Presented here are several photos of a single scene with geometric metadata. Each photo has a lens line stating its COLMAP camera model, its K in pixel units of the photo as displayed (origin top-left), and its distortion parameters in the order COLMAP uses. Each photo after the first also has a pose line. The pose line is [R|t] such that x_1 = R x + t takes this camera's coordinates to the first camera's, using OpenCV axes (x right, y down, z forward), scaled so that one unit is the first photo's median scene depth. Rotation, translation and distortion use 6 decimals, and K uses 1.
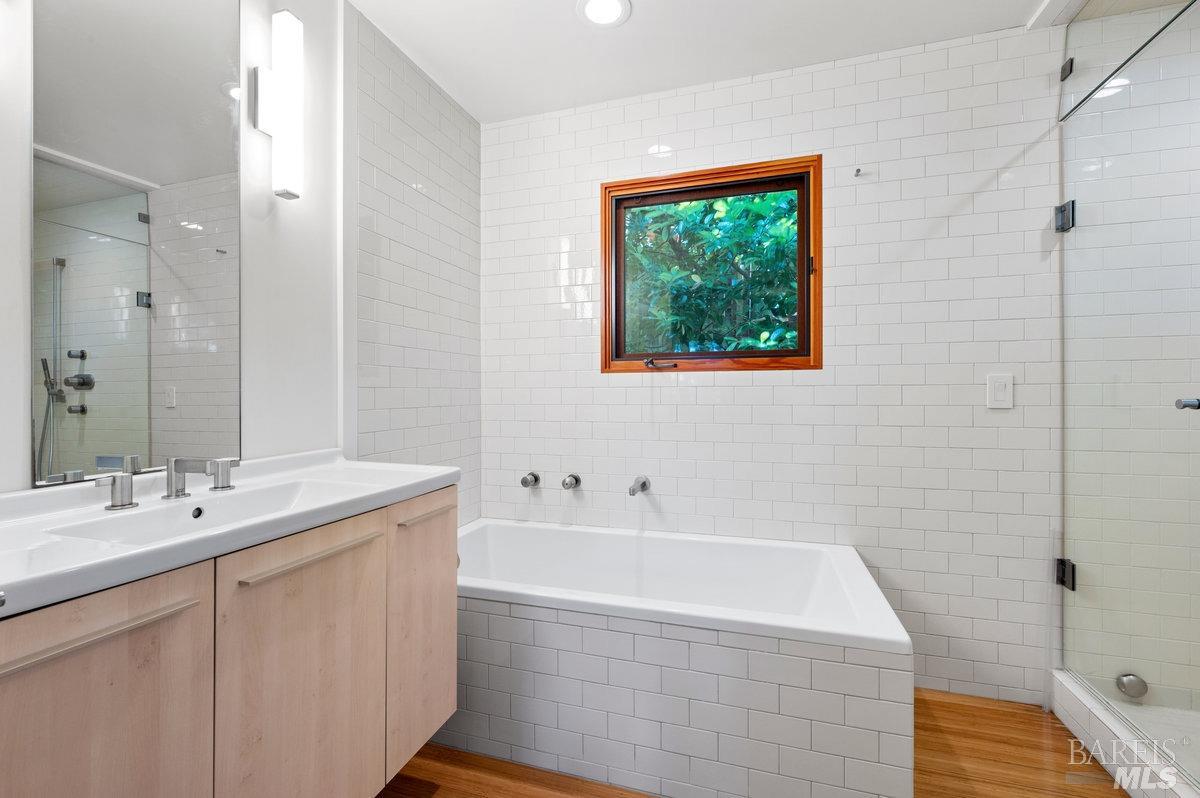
lens RADIAL K [[508.3, 0, 604.5], [0, 508.3, 398.0], [0, 0, 1]] dist [0.000895, -0.000399]
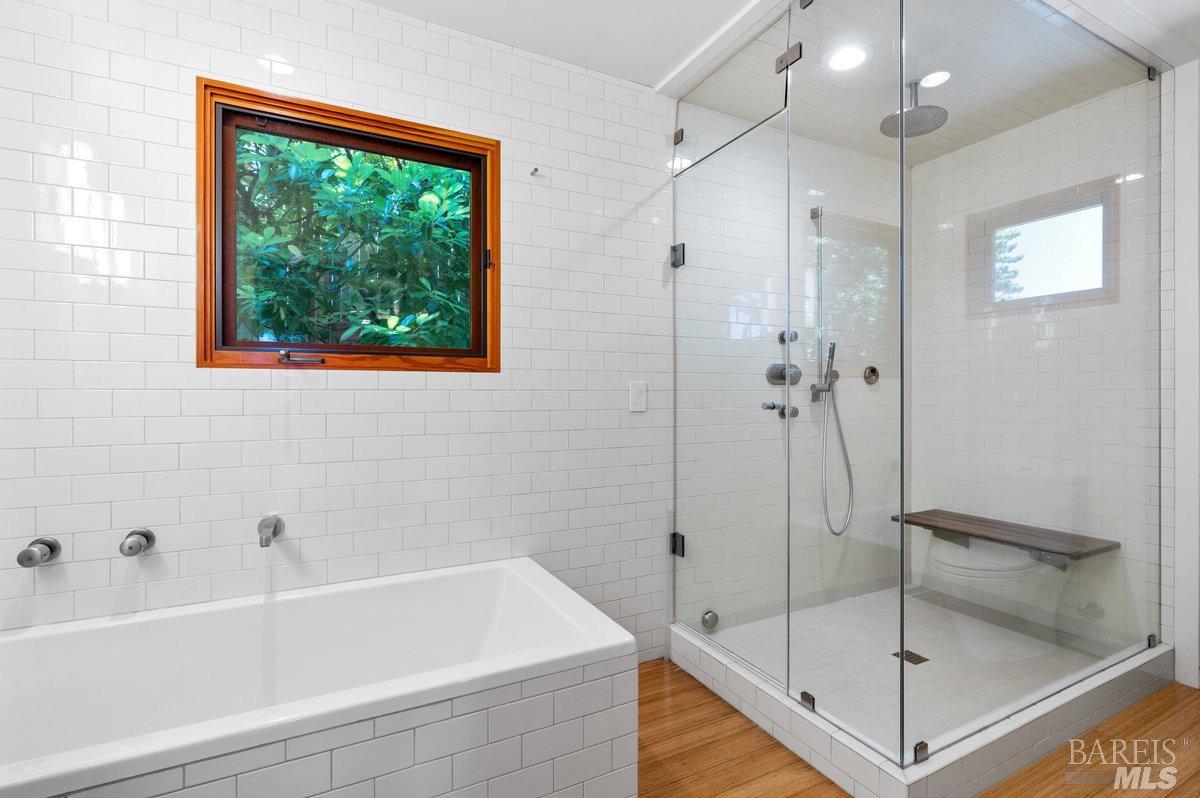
lens RADIAL K [[547.9, 0, 588.4], [0, 547.9, 400.7], [0, 0, 1]] dist [-0.000471, -0.000900]
pose [[0.719623, -0.003846, 0.694355, -0.150058], [0.005462, 0.999985, -0.000122, -0.004000], [-0.694344, 0.003880, 0.719633, 0.166468]]
